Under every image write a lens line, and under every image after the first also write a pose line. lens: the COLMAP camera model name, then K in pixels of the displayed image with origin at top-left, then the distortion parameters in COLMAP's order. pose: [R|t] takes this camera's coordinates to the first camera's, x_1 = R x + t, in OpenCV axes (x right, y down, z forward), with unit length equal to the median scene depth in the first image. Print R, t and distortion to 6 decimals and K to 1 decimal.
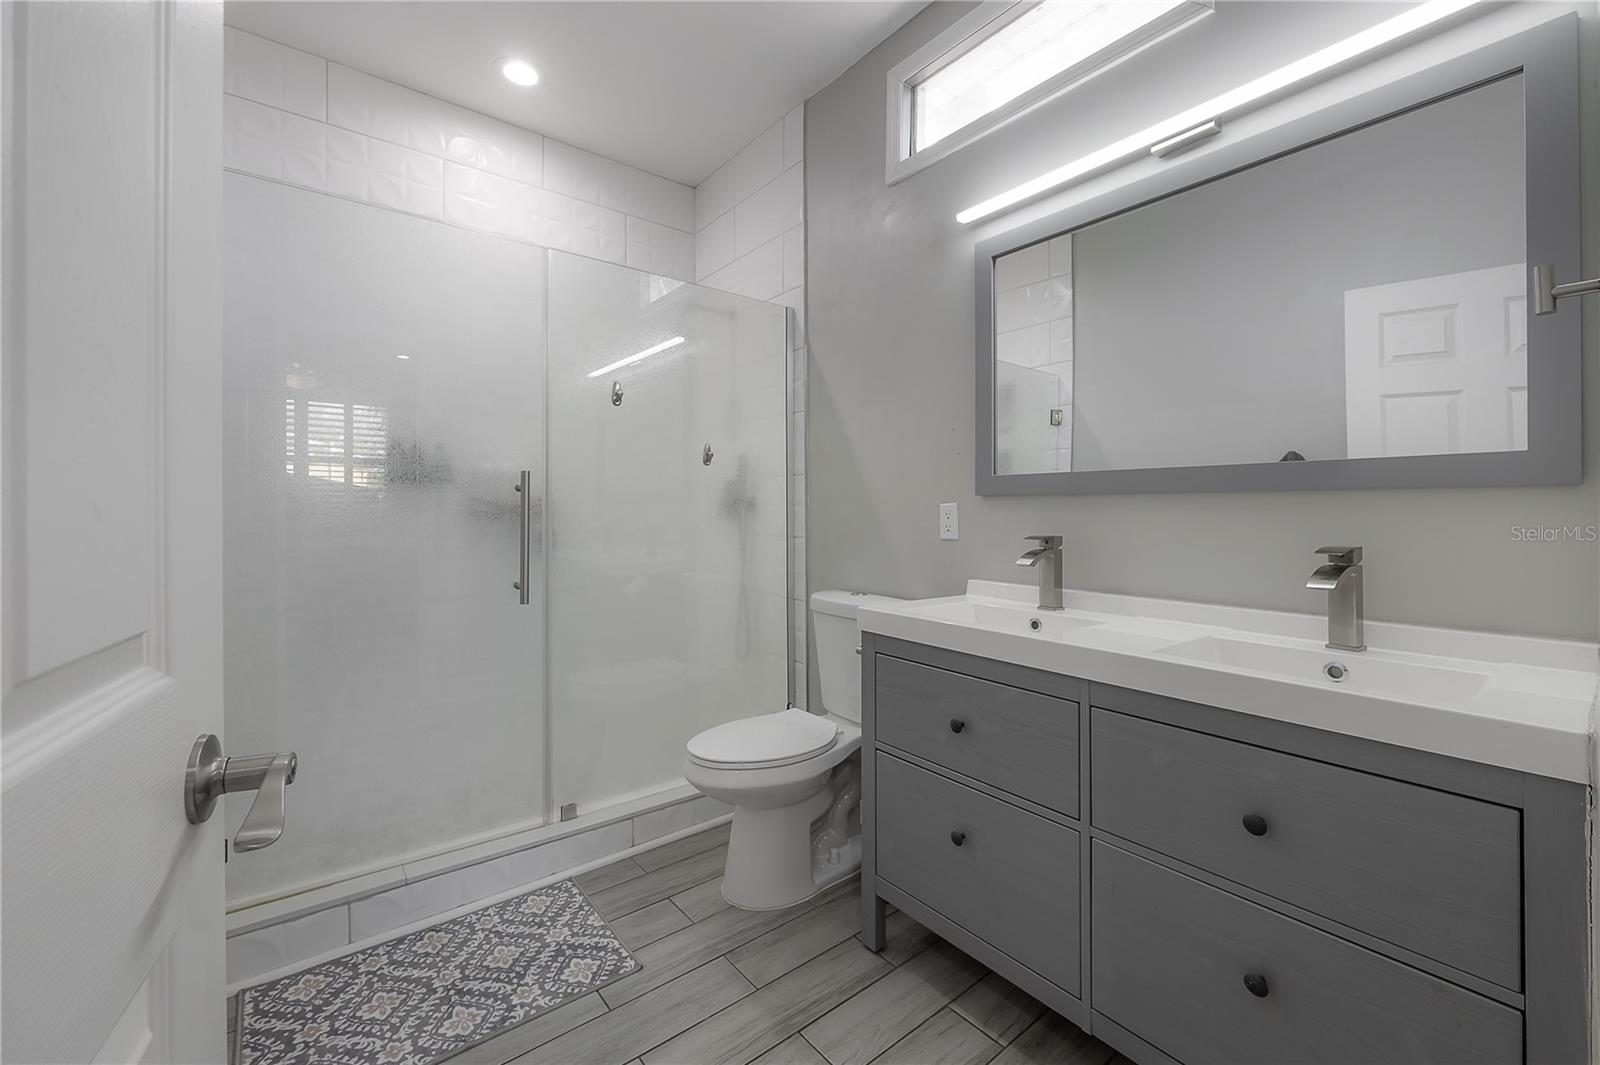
lens RADIAL K [[652.9, 0, 799.0], [0, 652.9, 520.8], [0, 0, 1]] dist [-0.001053, -0.000032]
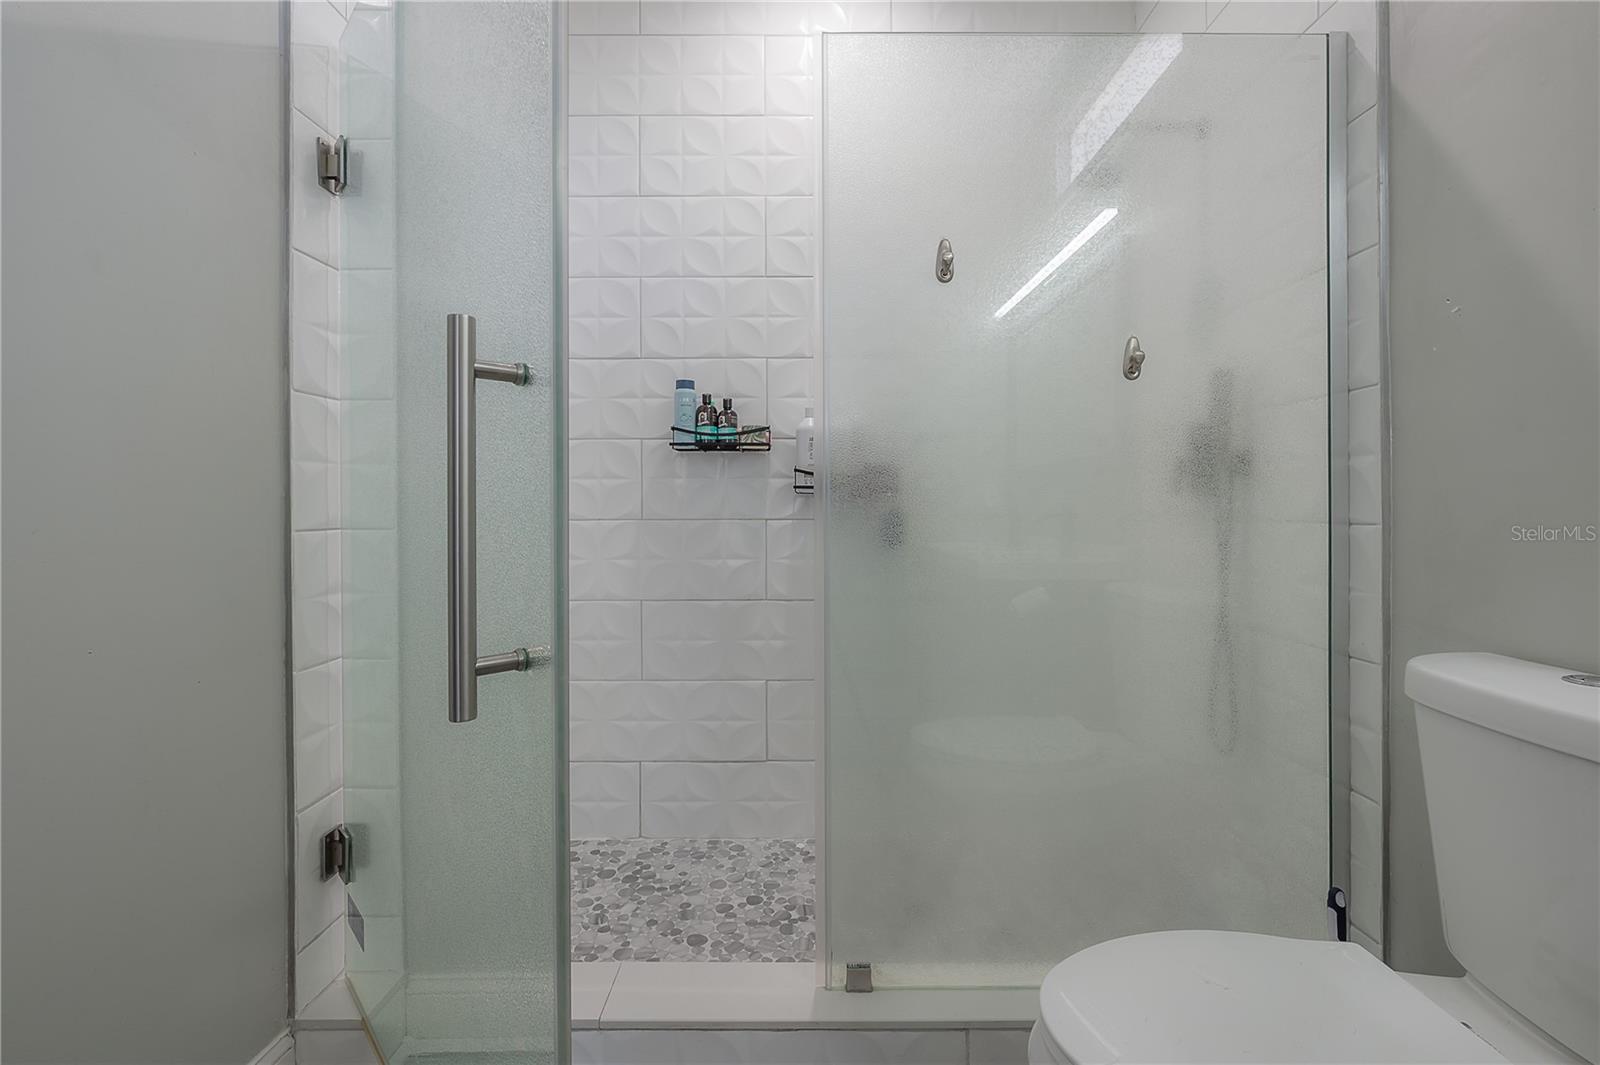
lens RADIAL K [[652.9, 0, 804.7], [0, 652.9, 521.7], [0, 0, 1]] dist [-0.001053, -0.000032]
pose [[0.764944, 0.000624, -0.644096, -0.004981], [-0.002323, 0.999996, -0.001791, 0.025587], [0.644092, 0.002867, 0.764942, 0.395609]]
